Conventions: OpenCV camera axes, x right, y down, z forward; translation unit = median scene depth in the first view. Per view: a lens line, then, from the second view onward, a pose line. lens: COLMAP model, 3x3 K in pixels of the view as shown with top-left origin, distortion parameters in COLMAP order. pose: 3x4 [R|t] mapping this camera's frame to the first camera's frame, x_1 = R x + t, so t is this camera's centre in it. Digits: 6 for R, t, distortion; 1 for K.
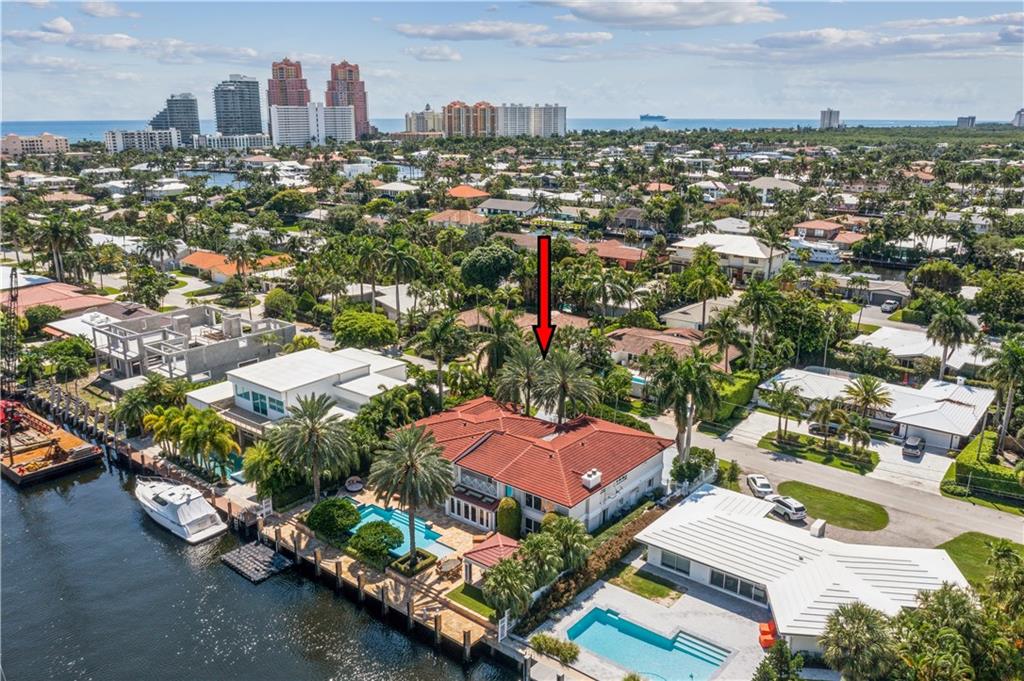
lens RADIAL K [[791.4, 0, 514.2], [0, 791.4, 314.0], [0, 0, 1]] dist [-0.032833, 0.005366]
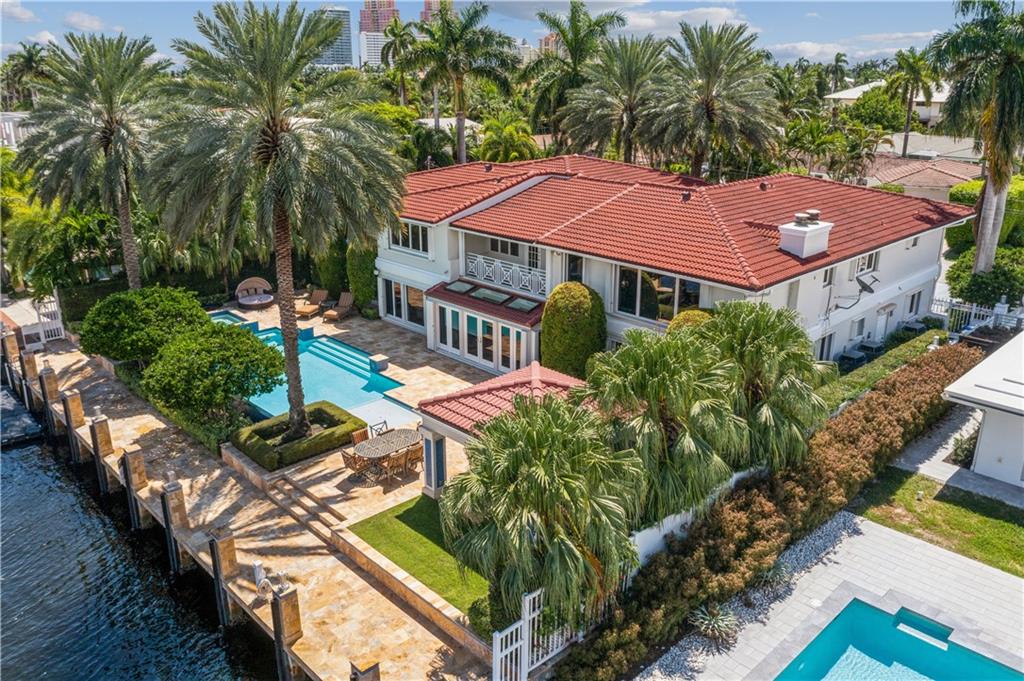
lens RADIAL K [[791.4, 0, 514.2], [0, 791.4, 314.0], [0, 0, 1]] dist [-0.032833, 0.005366]
pose [[0.992578, 0.029317, -0.118023, 0.011121], [-0.022786, 0.998153, 0.056313, 0.244391], [0.119456, -0.053206, 0.991413, 0.676044]]
